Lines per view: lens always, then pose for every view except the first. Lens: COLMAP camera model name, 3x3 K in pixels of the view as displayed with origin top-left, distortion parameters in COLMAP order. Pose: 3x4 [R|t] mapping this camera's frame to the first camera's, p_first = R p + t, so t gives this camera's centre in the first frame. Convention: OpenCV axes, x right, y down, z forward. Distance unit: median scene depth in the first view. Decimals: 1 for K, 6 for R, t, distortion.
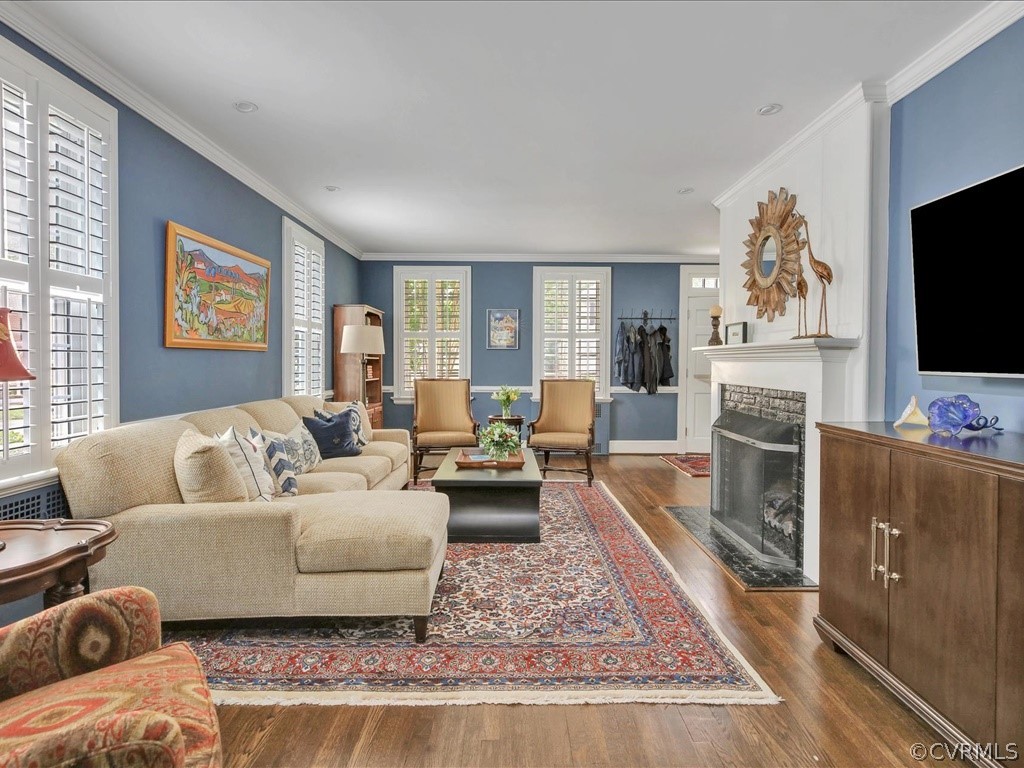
lens RADIAL K [[558.7, 0, 508.4], [0, 558.7, 371.7], [0, 0, 1]] dist [-0.002752, -0.000978]
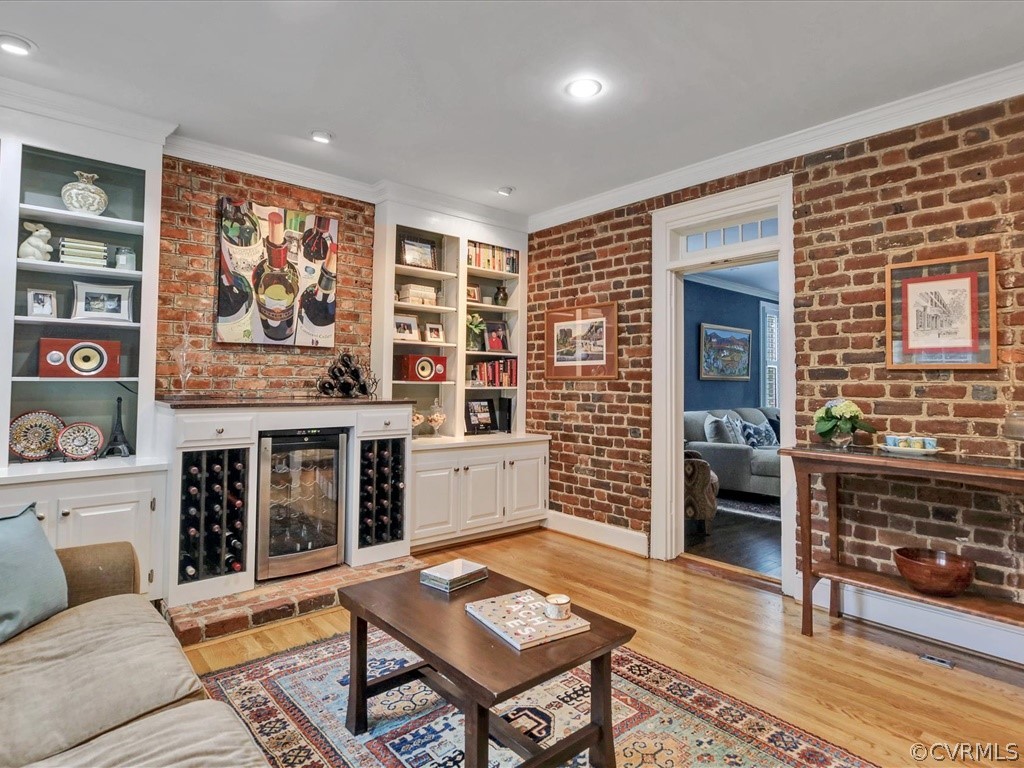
lens RADIAL K [[558.7, 0, 508.4], [0, 558.7, 371.7], [0, 0, 1]] dist [-0.002752, -0.000978]
pose [[0.658193, -0.012762, -0.752741, 0.451413], [-0.023842, 0.999001, -0.037784, 0.020953], [0.752472, 0.042816, 0.657231, -0.836980]]
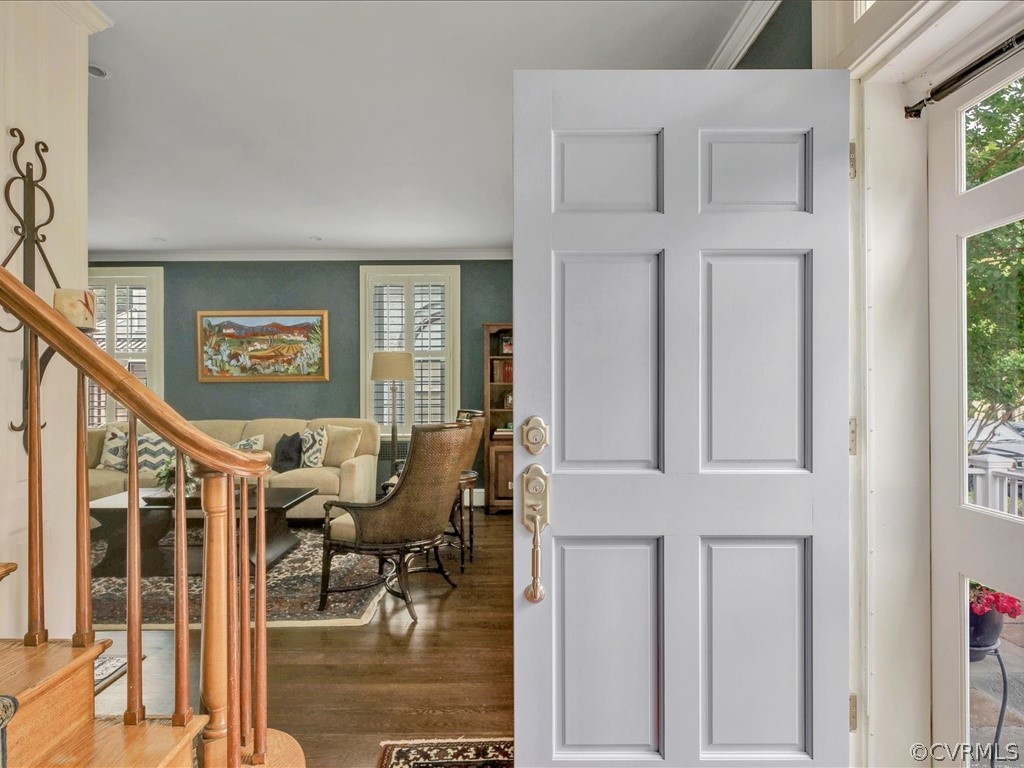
lens RADIAL K [[572.8, 0, 512.0], [0, 572.8, 384.0], [0, 0, 1]] dist [-0.001330, -0.000077]
pose [[0.008460, -0.010176, -0.999912, 1.005235], [-0.012978, 0.999863, -0.010285, -0.026274], [0.999880, 0.013063, 0.008327, 1.629507]]
